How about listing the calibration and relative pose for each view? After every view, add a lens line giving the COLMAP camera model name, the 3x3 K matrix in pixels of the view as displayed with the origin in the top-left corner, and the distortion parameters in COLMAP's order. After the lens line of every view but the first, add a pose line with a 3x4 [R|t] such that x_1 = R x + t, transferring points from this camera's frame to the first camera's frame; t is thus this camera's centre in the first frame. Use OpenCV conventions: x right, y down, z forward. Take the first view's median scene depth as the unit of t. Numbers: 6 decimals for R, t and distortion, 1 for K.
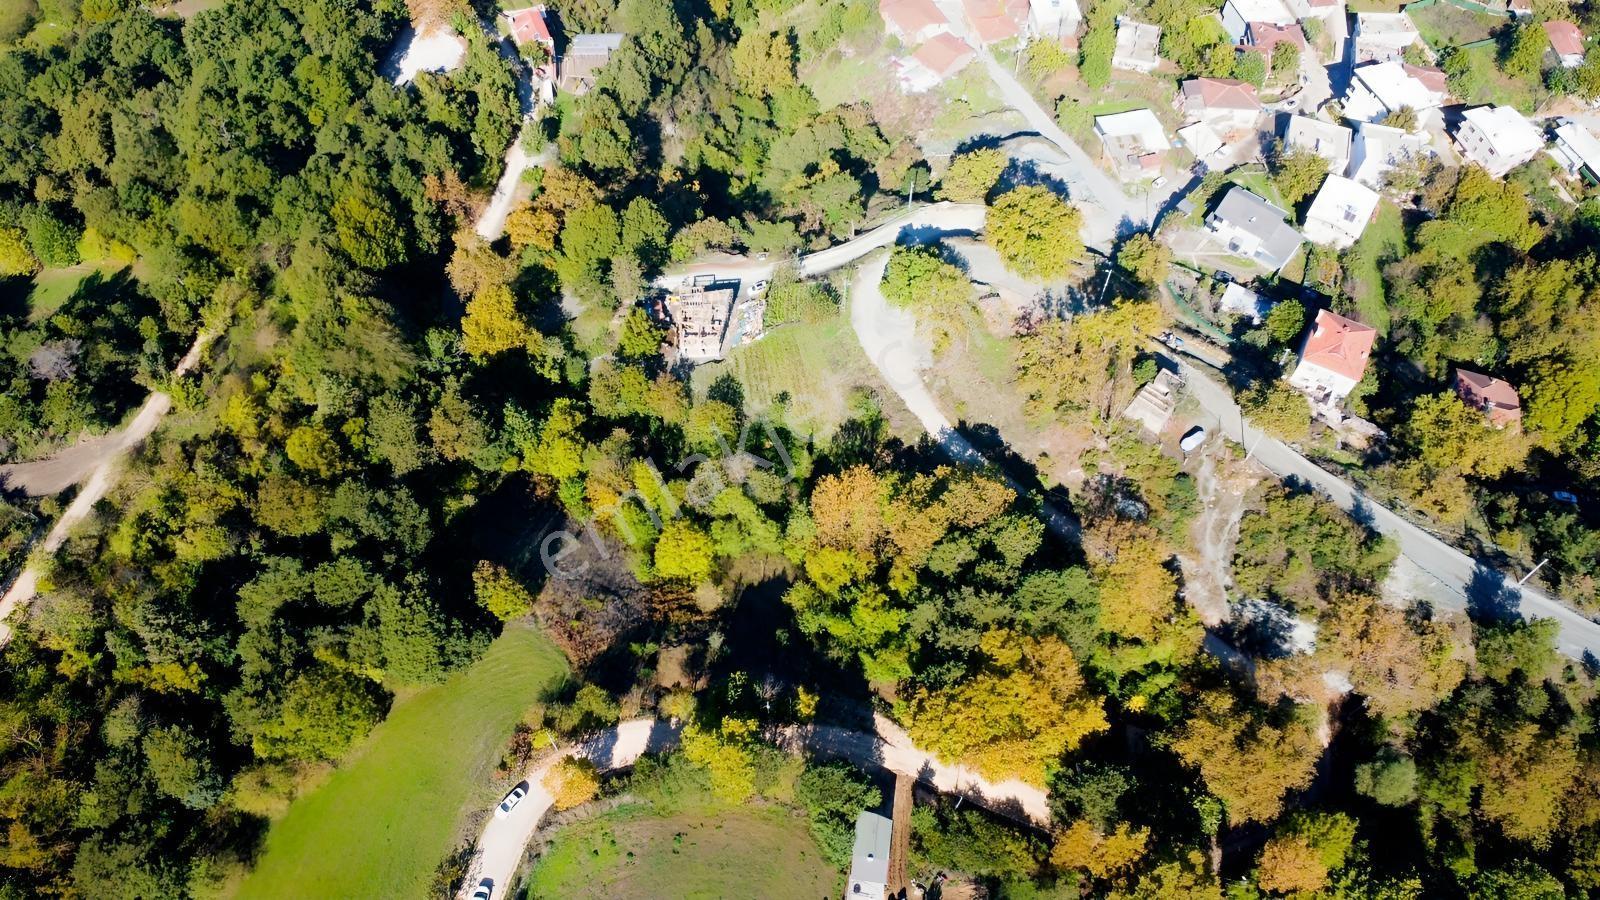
lens RADIAL K [[1159.6, 0, 797.6], [0, 1159.6, 443.8], [0, 0, 1]] dist [-0.025216, -0.015937]
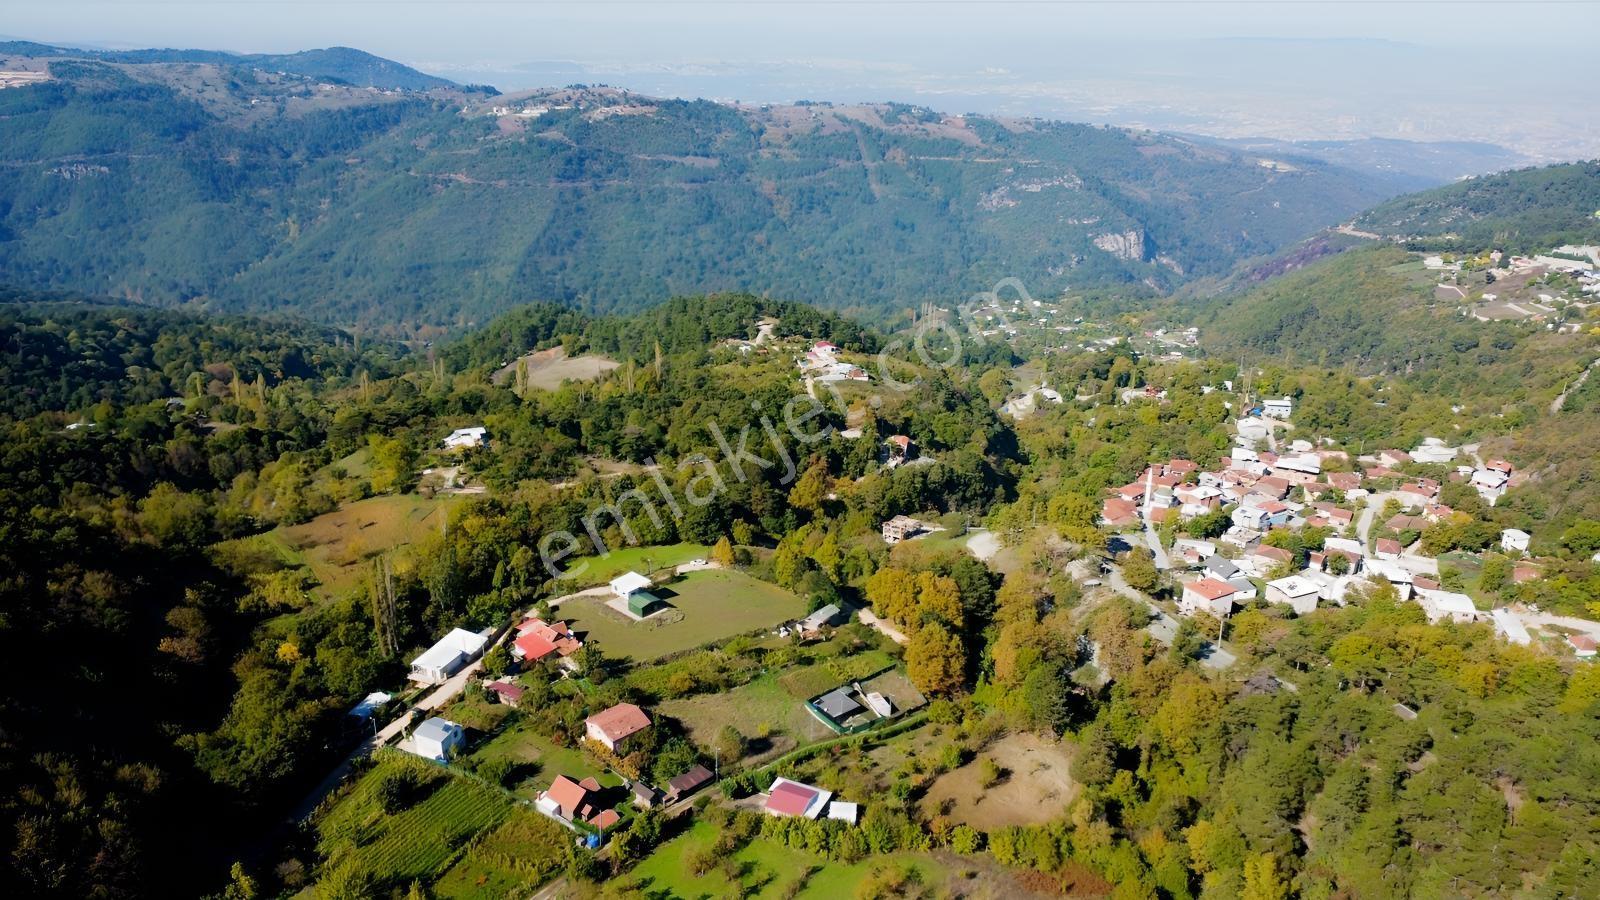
lens RADIAL K [[1159.6, 0, 797.7], [0, 1159.6, 443.4], [0, 0, 1]] dist [-0.025216, -0.015937]
pose [[0.848756, 0.180503, -0.497024, 0.844515], [-0.453491, 0.731883, -0.508619, 1.013656], [0.271956, 0.657089, 0.703047, -0.589011]]
